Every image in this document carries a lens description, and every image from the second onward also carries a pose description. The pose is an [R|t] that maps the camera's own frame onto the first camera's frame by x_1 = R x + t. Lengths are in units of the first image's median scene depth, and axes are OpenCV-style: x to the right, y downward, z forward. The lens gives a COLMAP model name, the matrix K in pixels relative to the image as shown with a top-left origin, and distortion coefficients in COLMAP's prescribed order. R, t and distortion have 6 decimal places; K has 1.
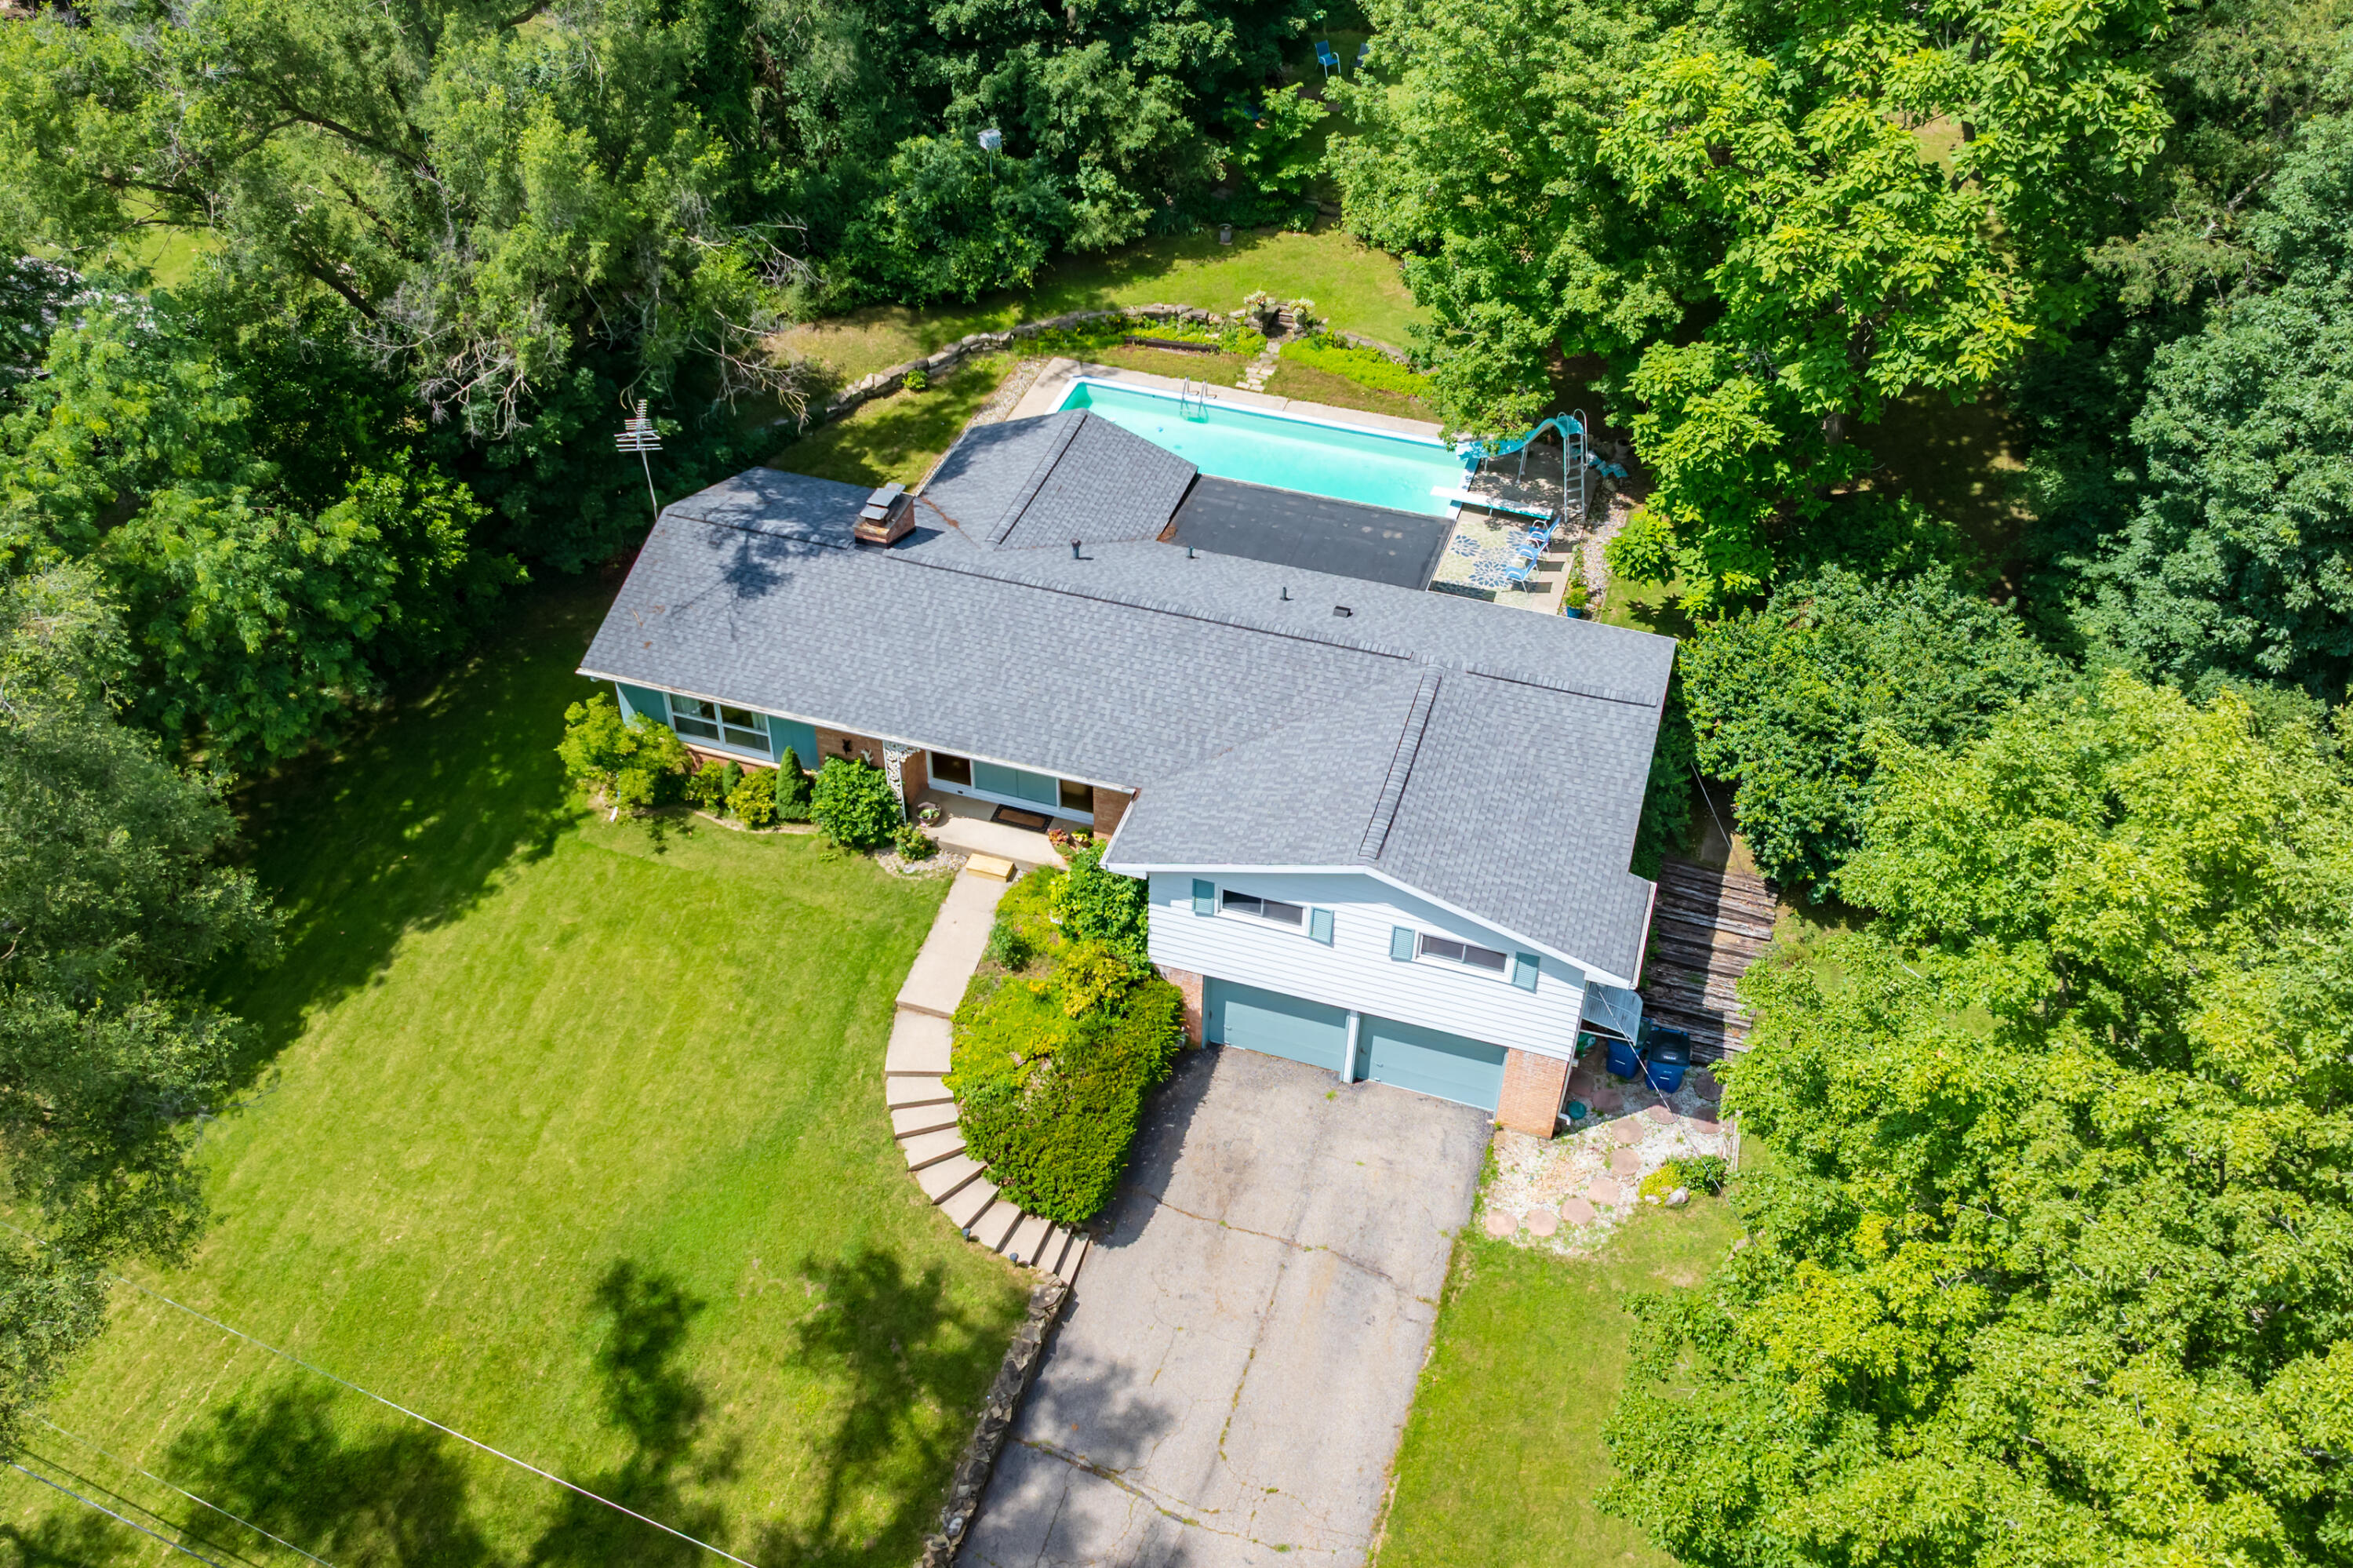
lens RADIAL K [[2092.9, 0, 1176.5], [0, 2092.9, 784.0], [0, 0, 1]] dist [-0.008533, -0.000456]
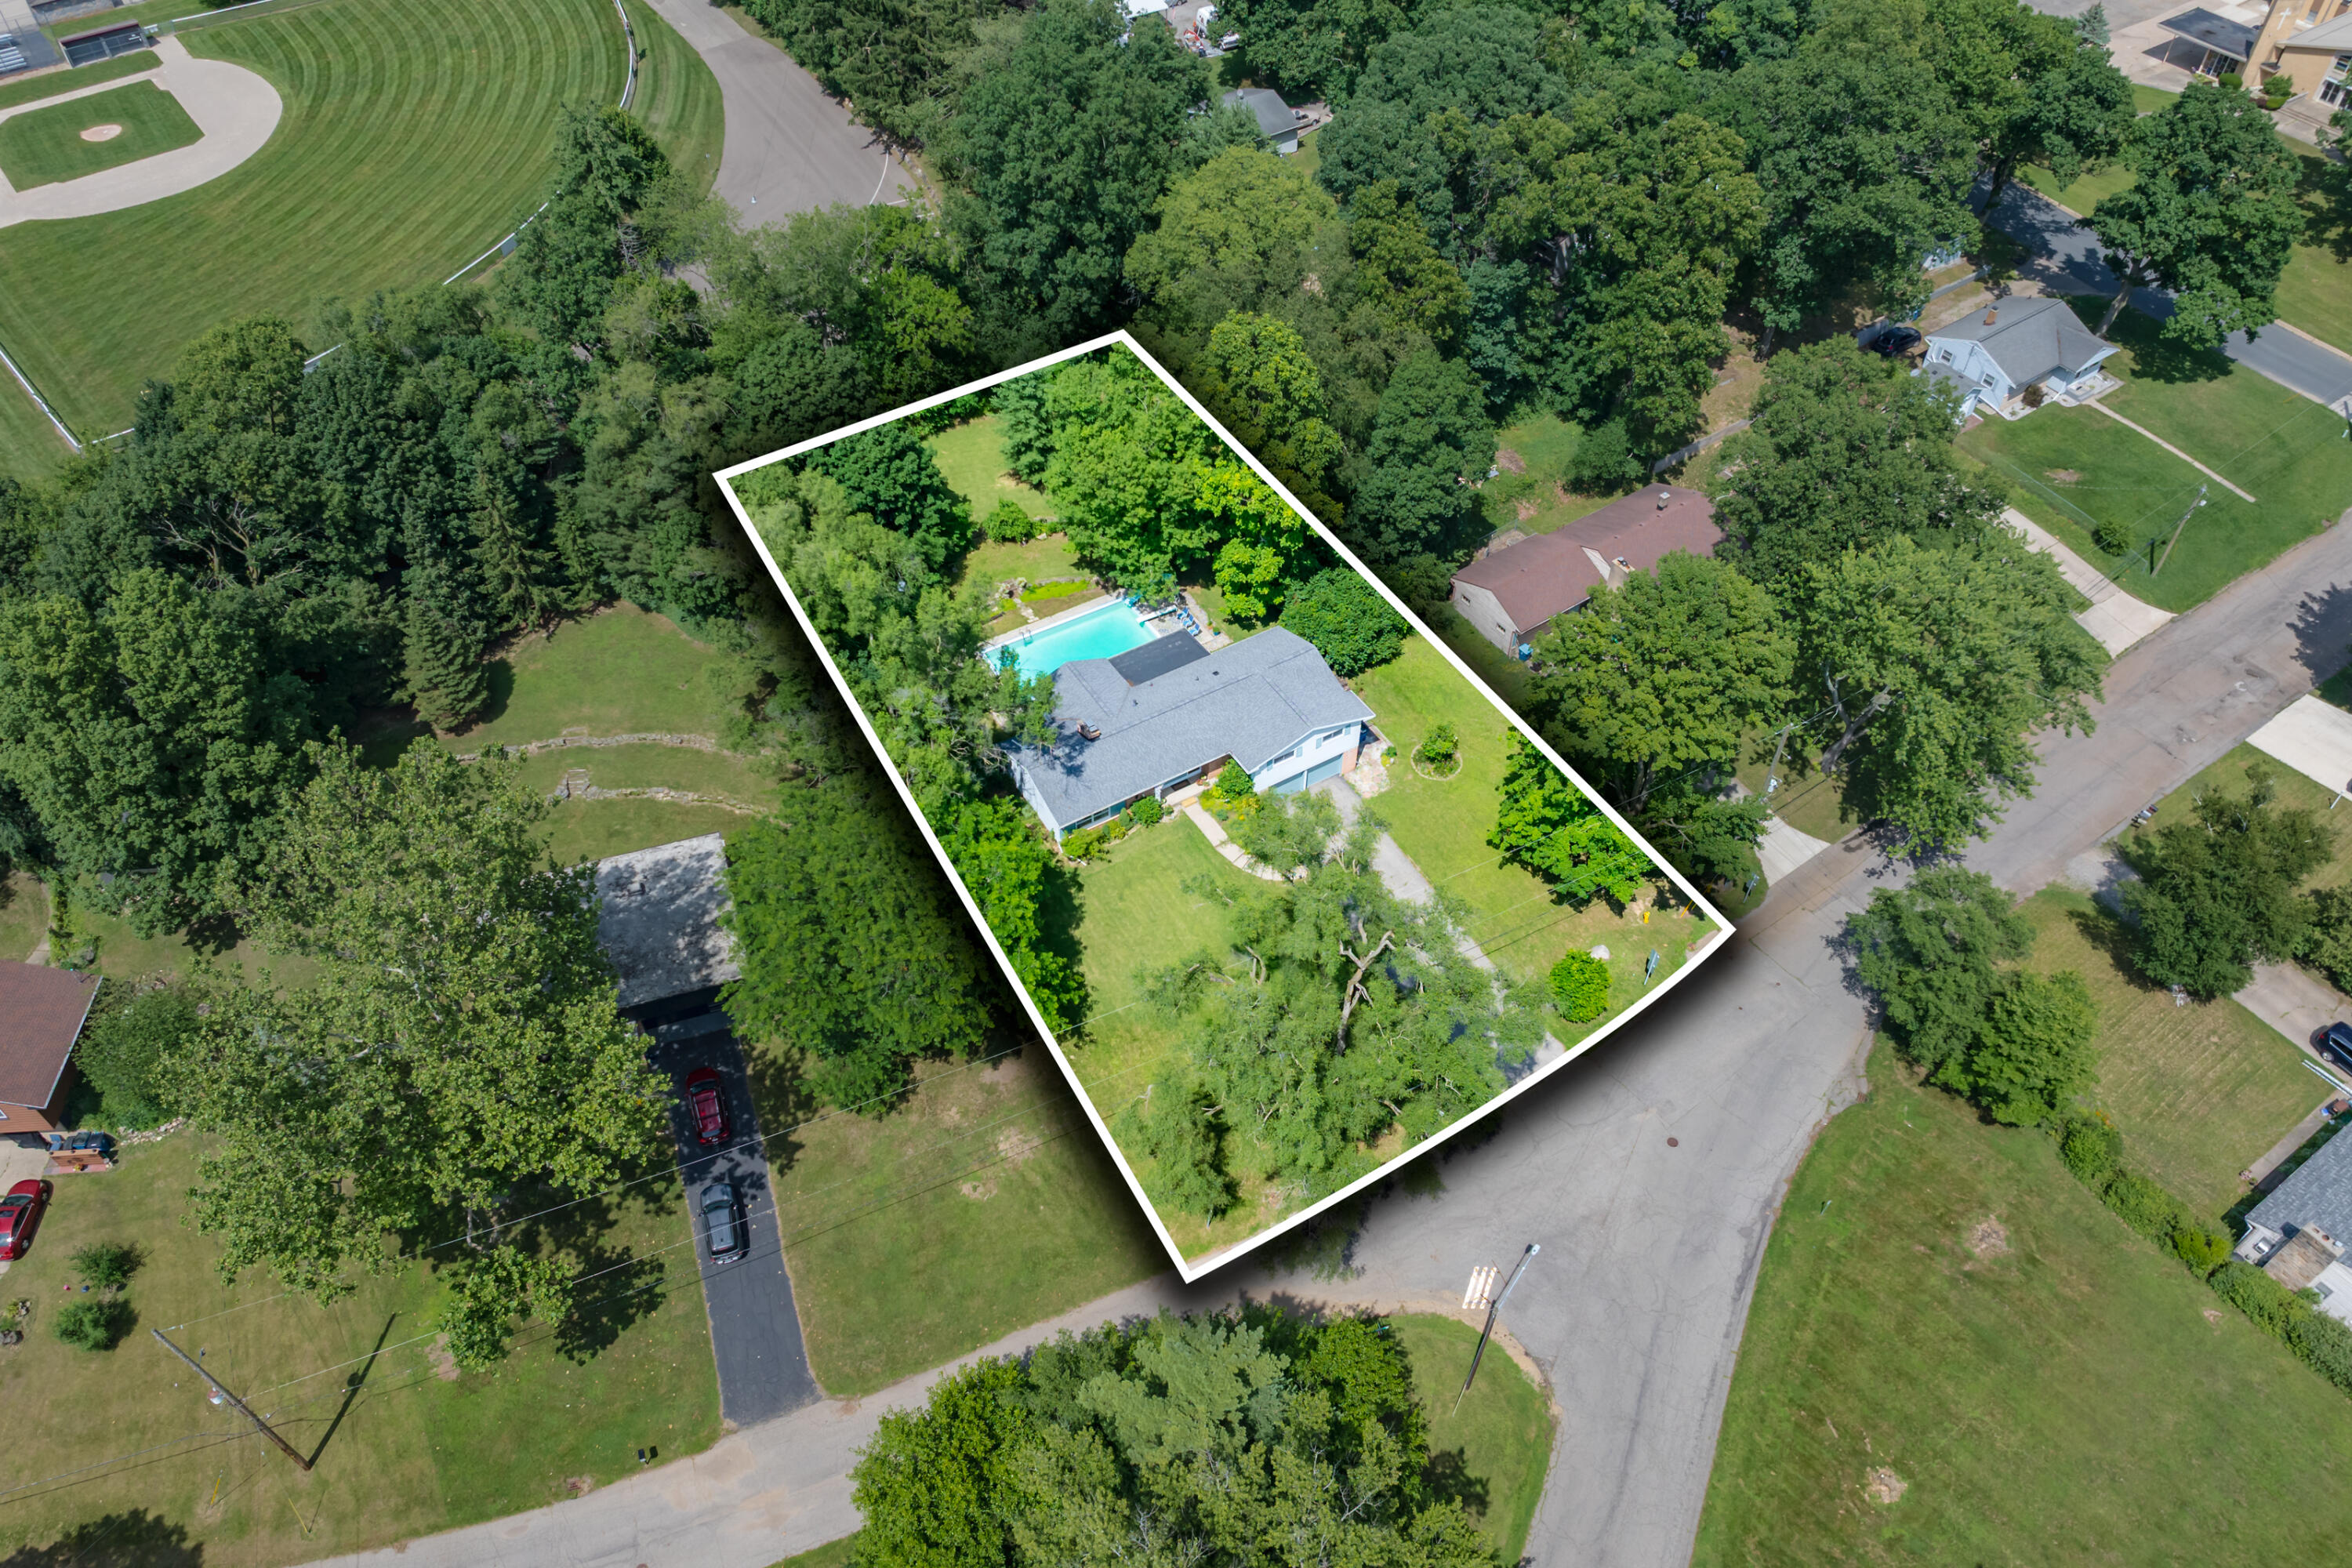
lens RADIAL K [[1667.7, 0, 1176.0], [0, 1667.7, 784.0], [0, 0, 1]] dist [-0.032576, 0.019064]
pose [[0.652722, -0.563368, 0.506527, -1.326715], [0.494671, 0.823326, 0.278273, -0.672997], [-0.573807, 0.068929, 0.816085, -0.994033]]
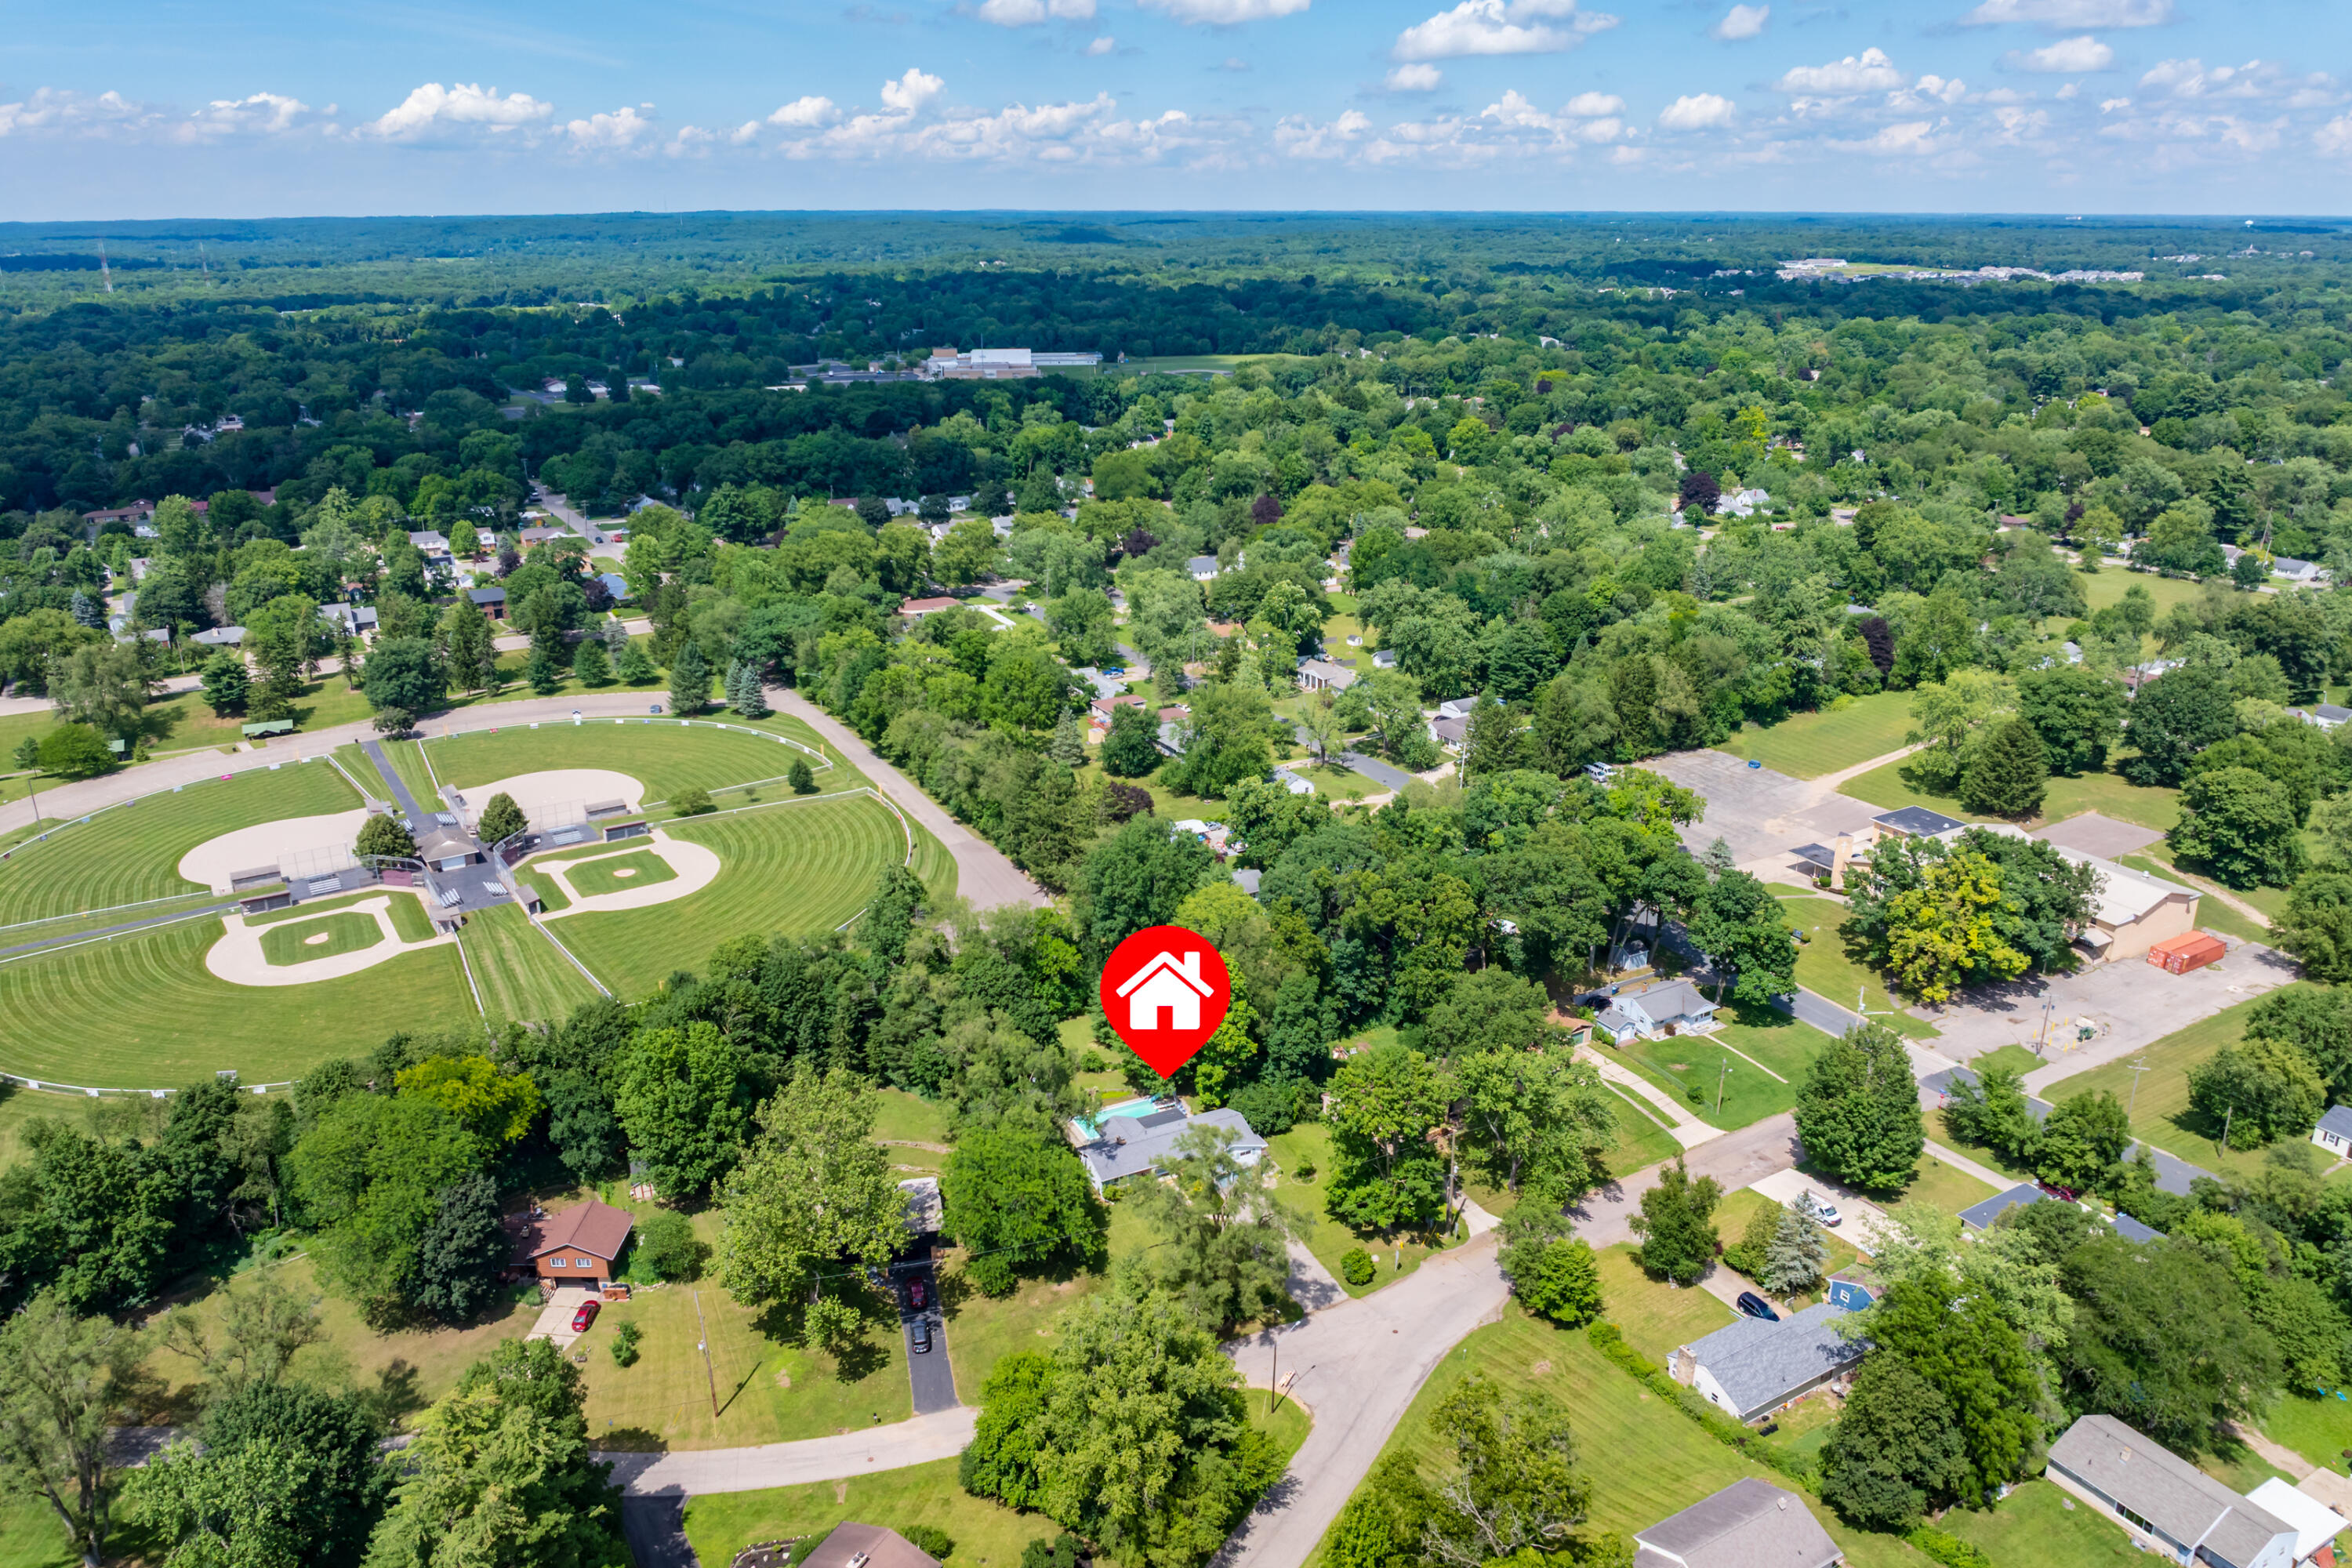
lens RADIAL K [[1667.7, 0, 1176.0], [0, 1667.7, 784.0], [0, 0, 1]] dist [-0.032576, 0.019064]
pose [[0.714951, -0.242182, 0.655891, -2.952757], [0.462268, 0.867532, -0.183565, -0.058516], [-0.524551, 0.434437, 0.732196, -3.032847]]
